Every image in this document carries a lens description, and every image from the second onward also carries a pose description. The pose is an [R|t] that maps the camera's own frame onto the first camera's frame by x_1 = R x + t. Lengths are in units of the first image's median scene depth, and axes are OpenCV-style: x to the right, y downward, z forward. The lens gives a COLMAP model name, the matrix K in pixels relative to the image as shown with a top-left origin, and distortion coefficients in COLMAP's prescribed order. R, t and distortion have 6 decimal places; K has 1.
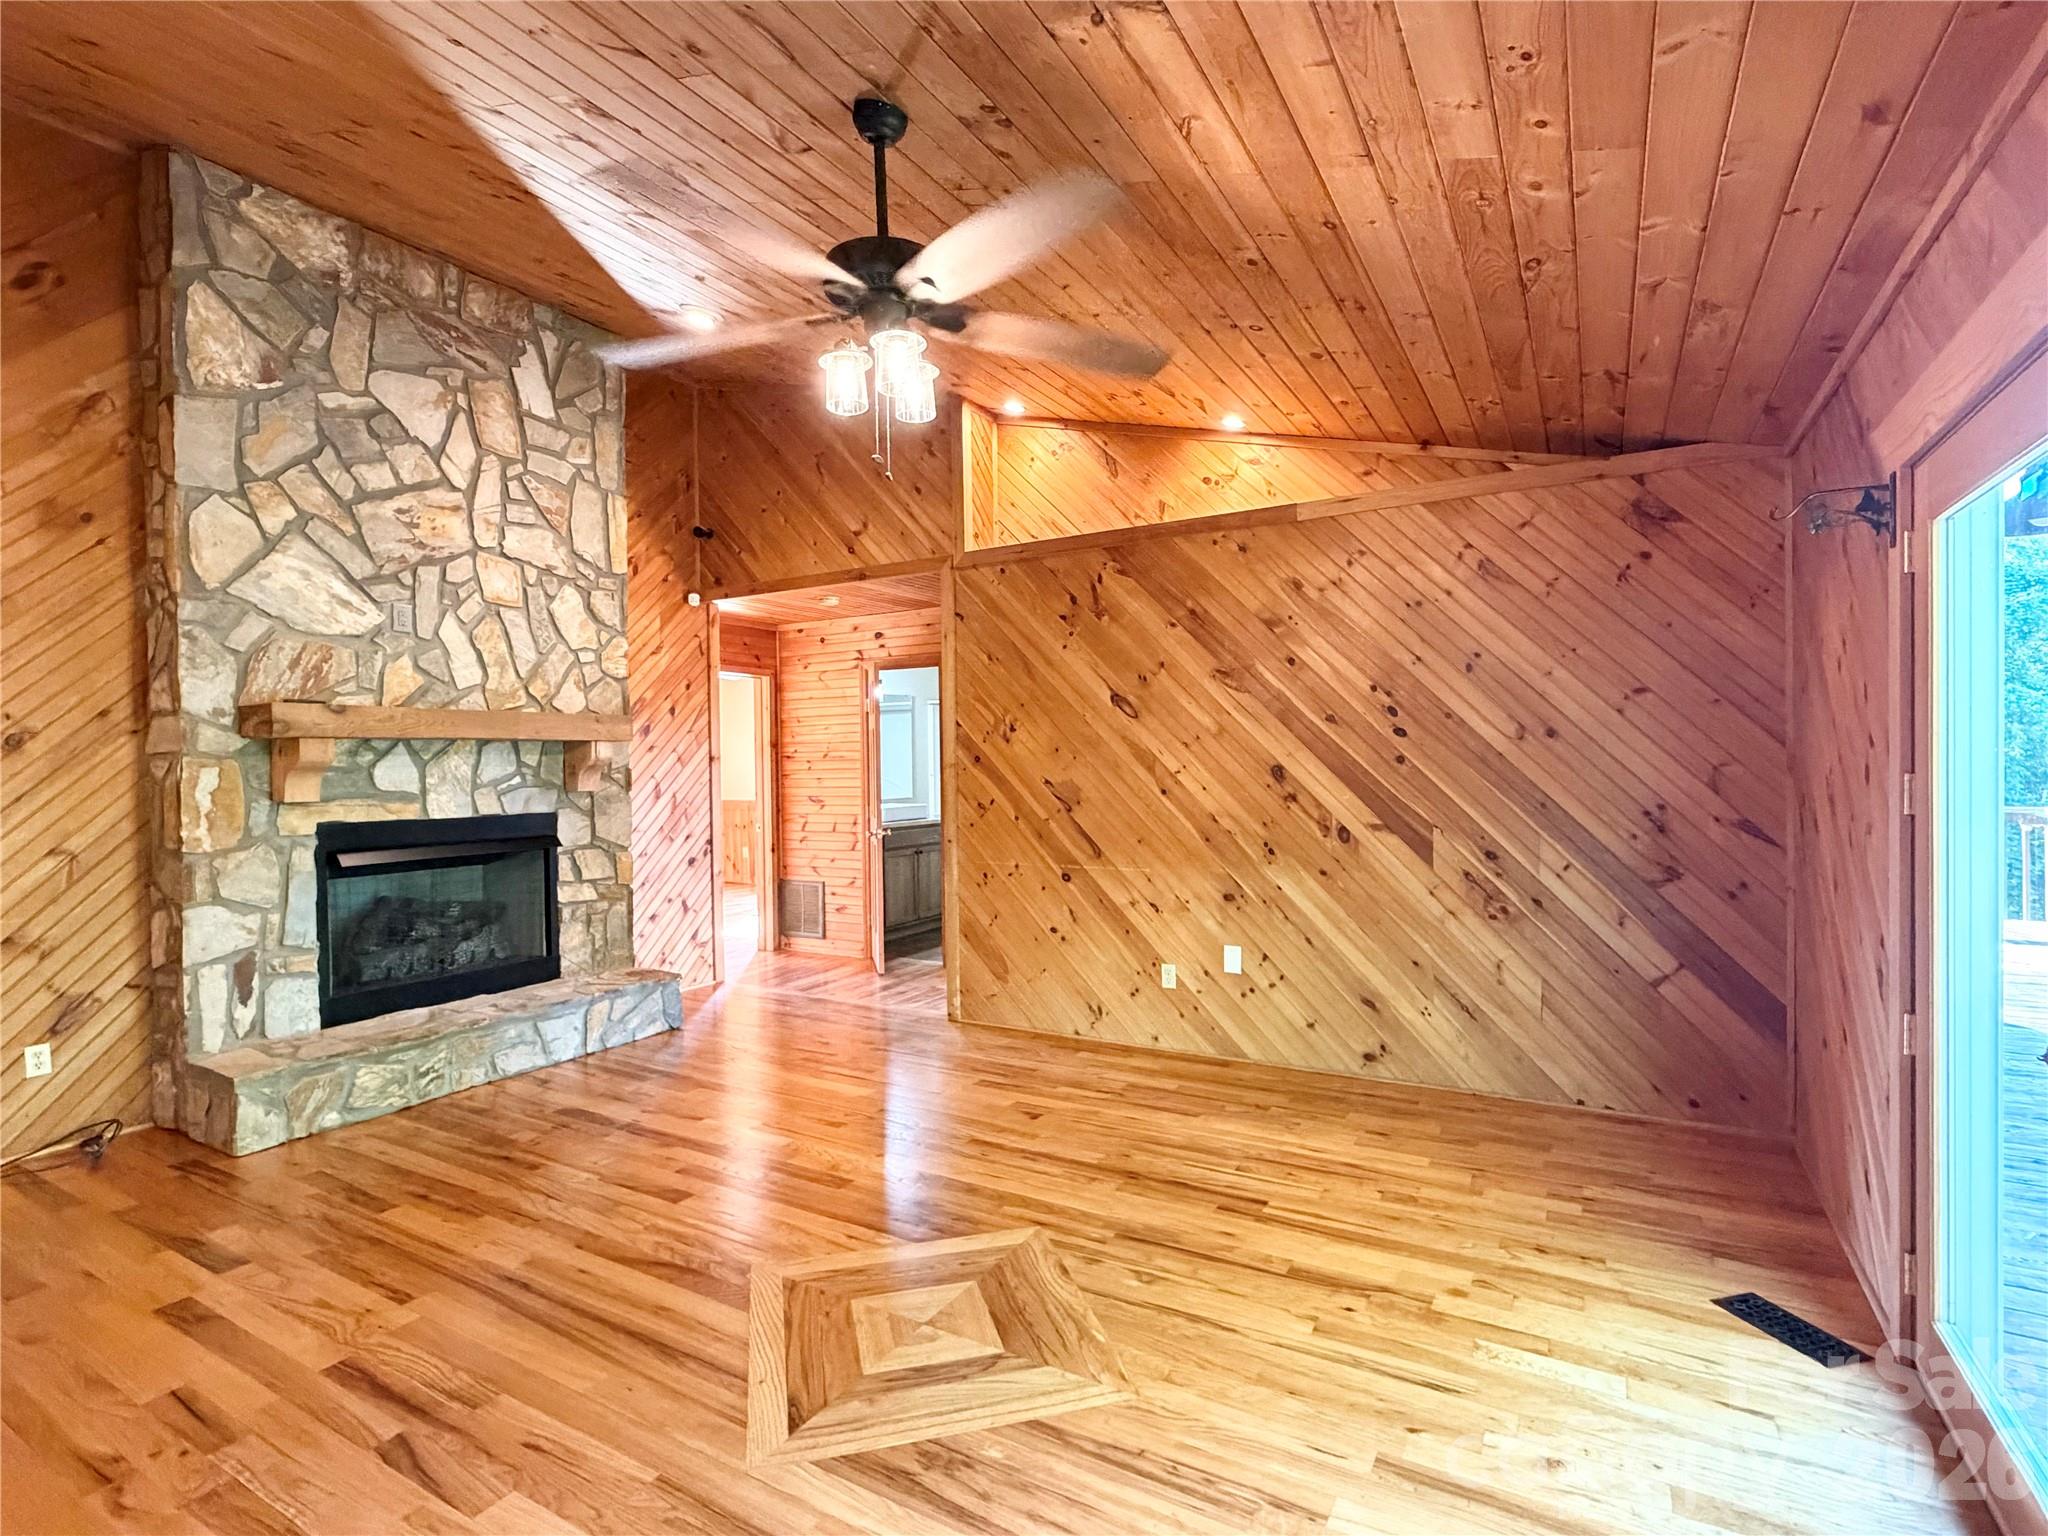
lens RADIAL K [[992.3, 0, 1024.0], [0, 992.3, 768.0], [0, 0, 1]] dist [0.002113, 0.000497]
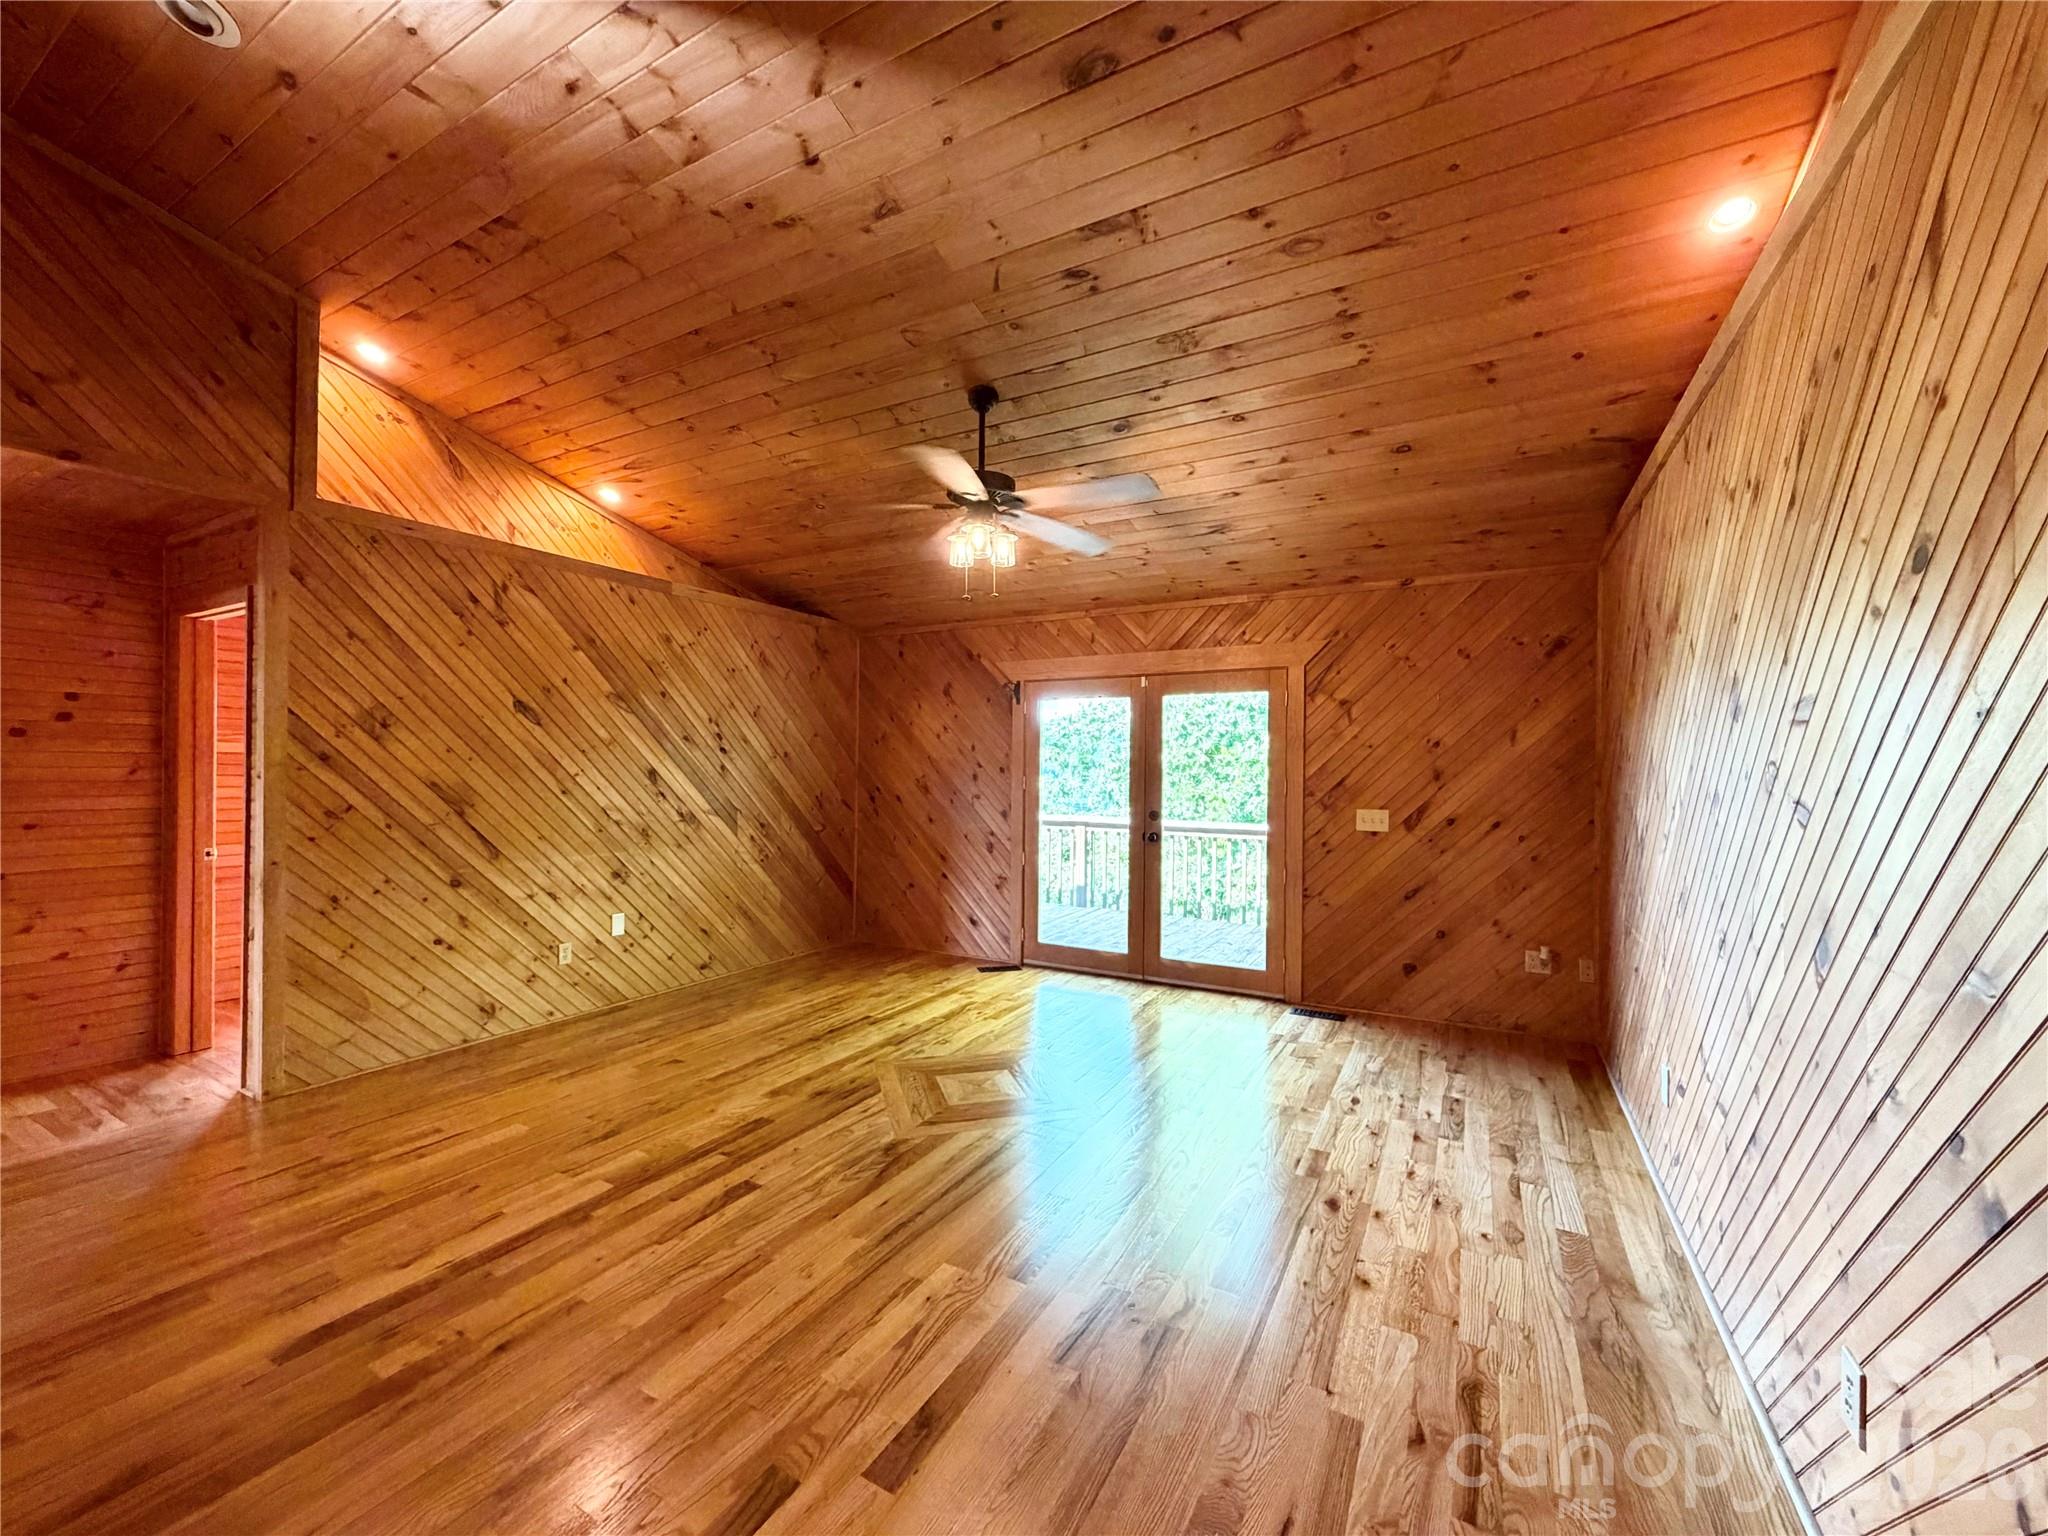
lens RADIAL K [[808.4, 0, 1024.0], [0, 808.4, 768.0], [0, 0, 1]] dist [-0.000566, -0.000098]
pose [[-0.022476, 0.016966, 0.999603, -0.909717], [-0.004588, 0.999844, -0.017073, 0.010912], [-0.999737, -0.004970, -0.022395, 0.561976]]
